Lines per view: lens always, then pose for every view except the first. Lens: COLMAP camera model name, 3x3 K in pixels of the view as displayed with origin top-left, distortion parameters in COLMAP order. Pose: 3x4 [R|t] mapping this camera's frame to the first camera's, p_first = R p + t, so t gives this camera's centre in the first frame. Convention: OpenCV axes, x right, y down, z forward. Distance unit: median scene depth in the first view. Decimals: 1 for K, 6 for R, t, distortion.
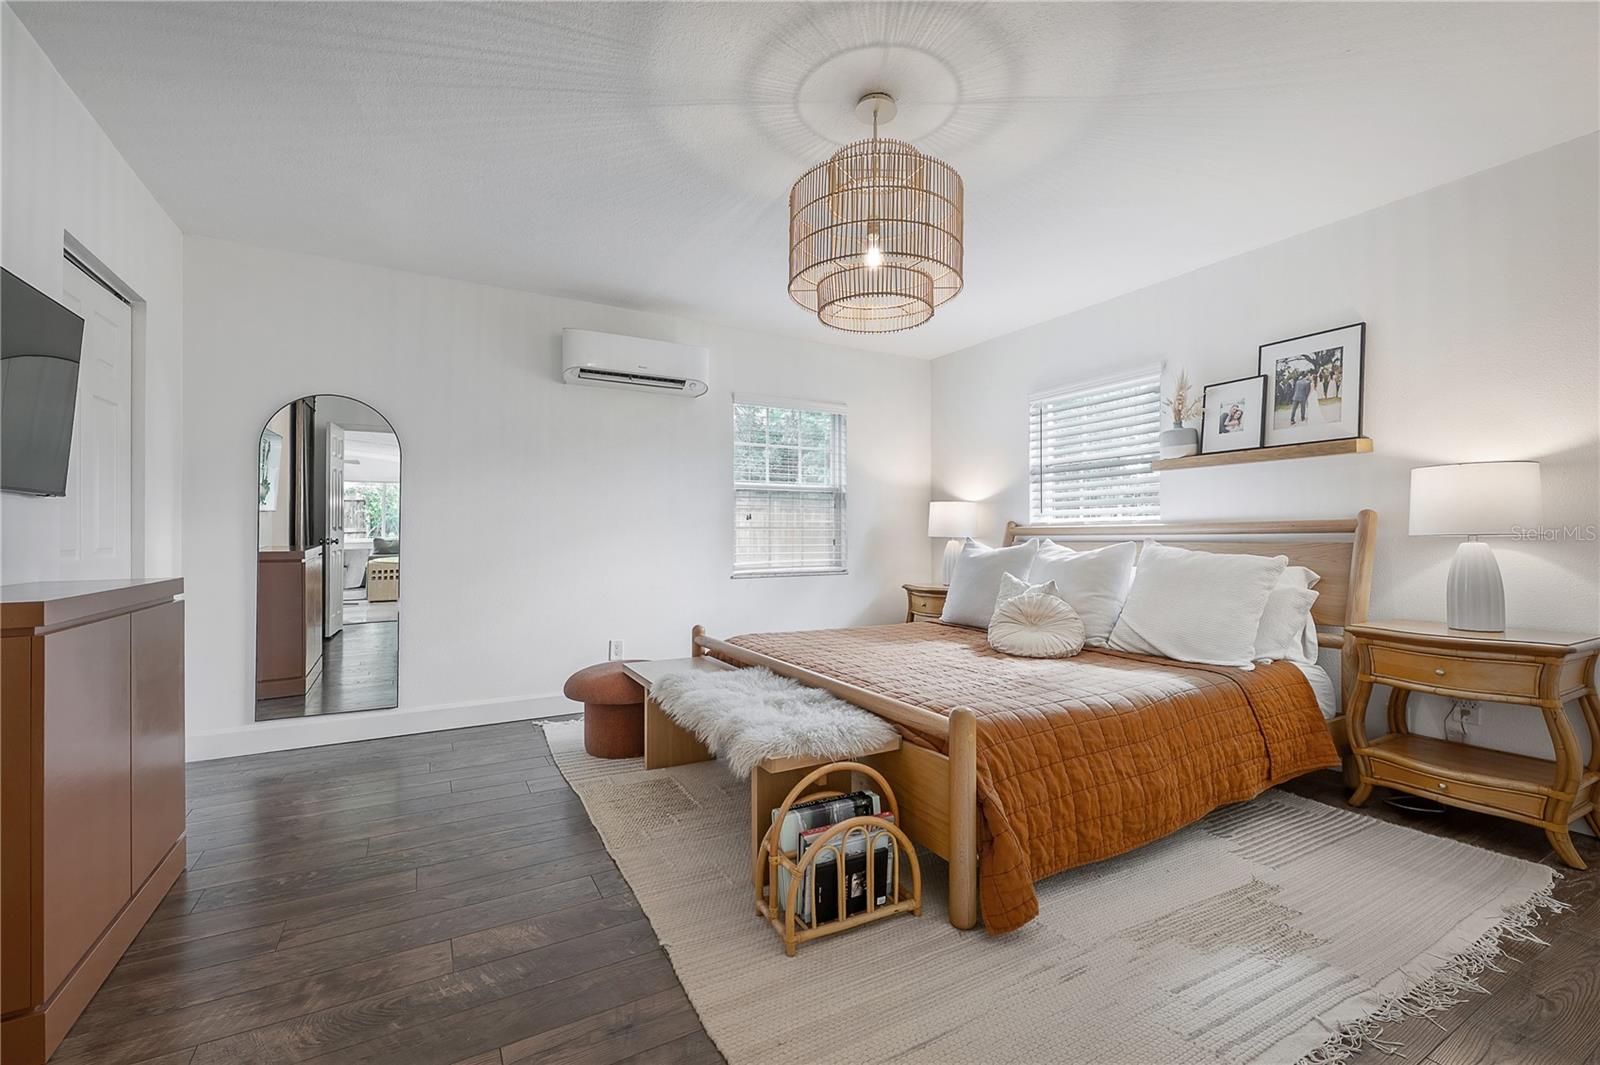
lens RADIAL K [[640.9, 0, 808.8], [0, 640.9, 538.9], [0, 0, 1]] dist [-0.002524, -0.000340]
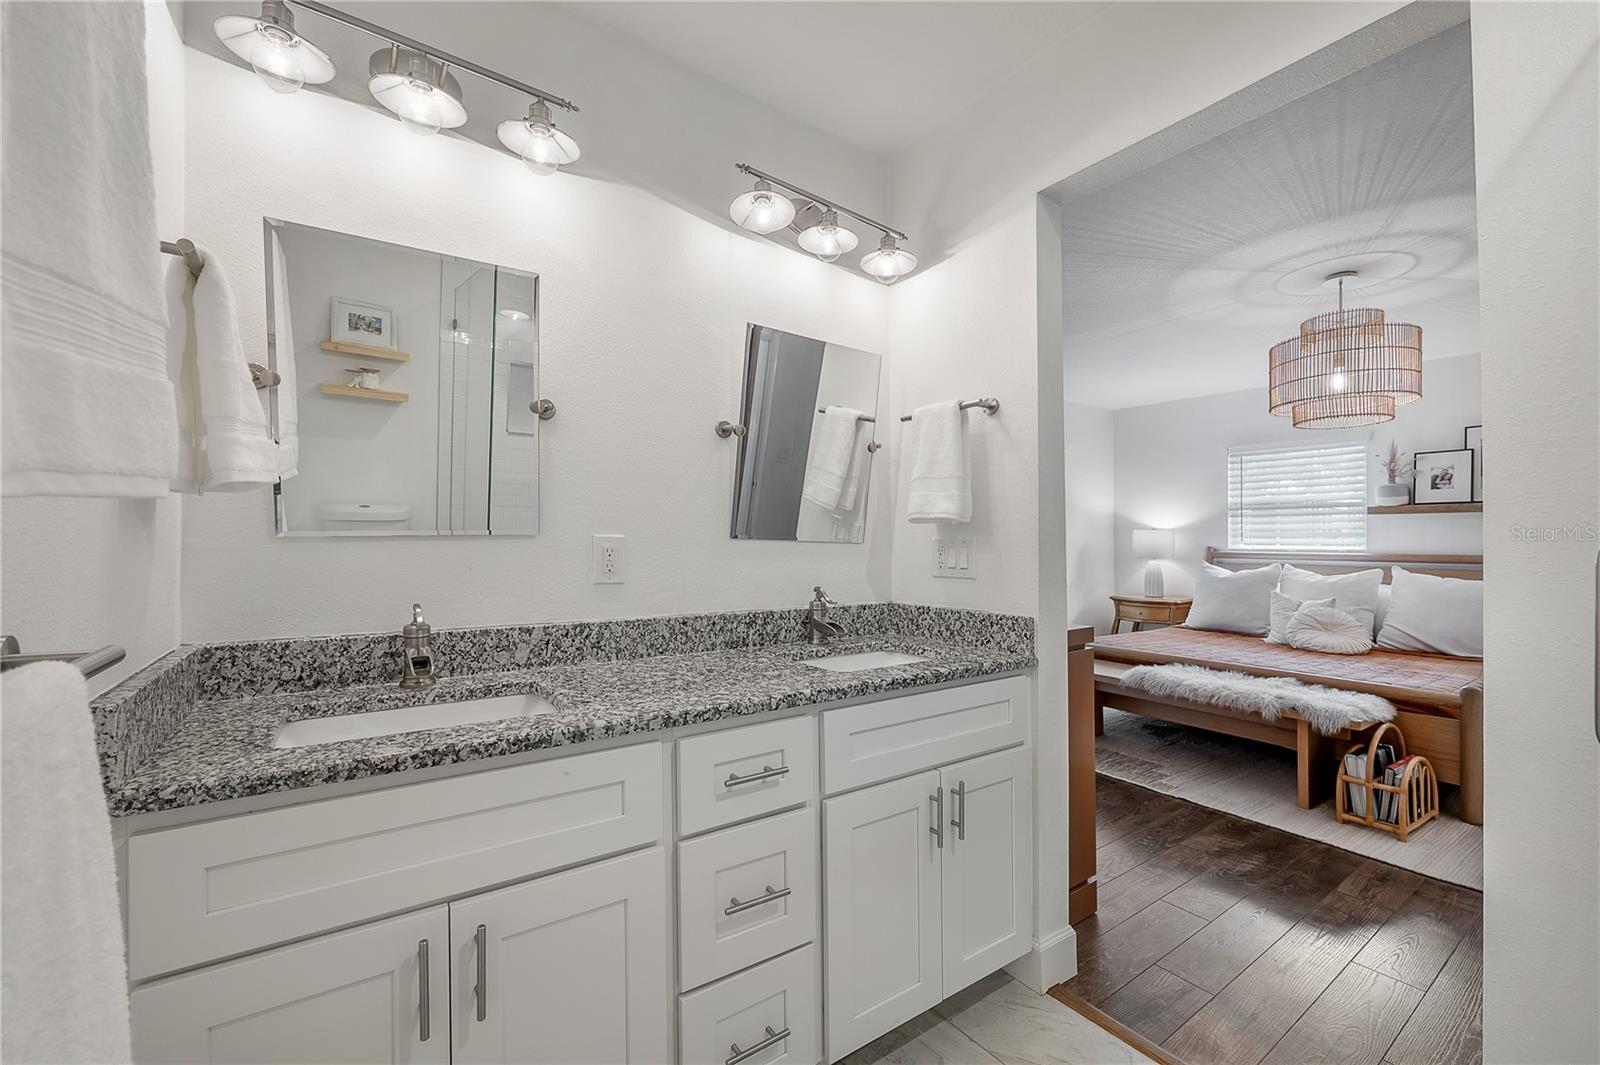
lens RADIAL K [[640.9, 0, 750.3], [0, 640.9, 537.9], [0, 0, 1]] dist [-0.002524, -0.000340]
pose [[0.996038, 0.009100, 0.088456, -0.915538], [-0.009222, 0.999957, 0.000973, -0.048649], [-0.088444, -0.001785, 0.996080, -0.224838]]
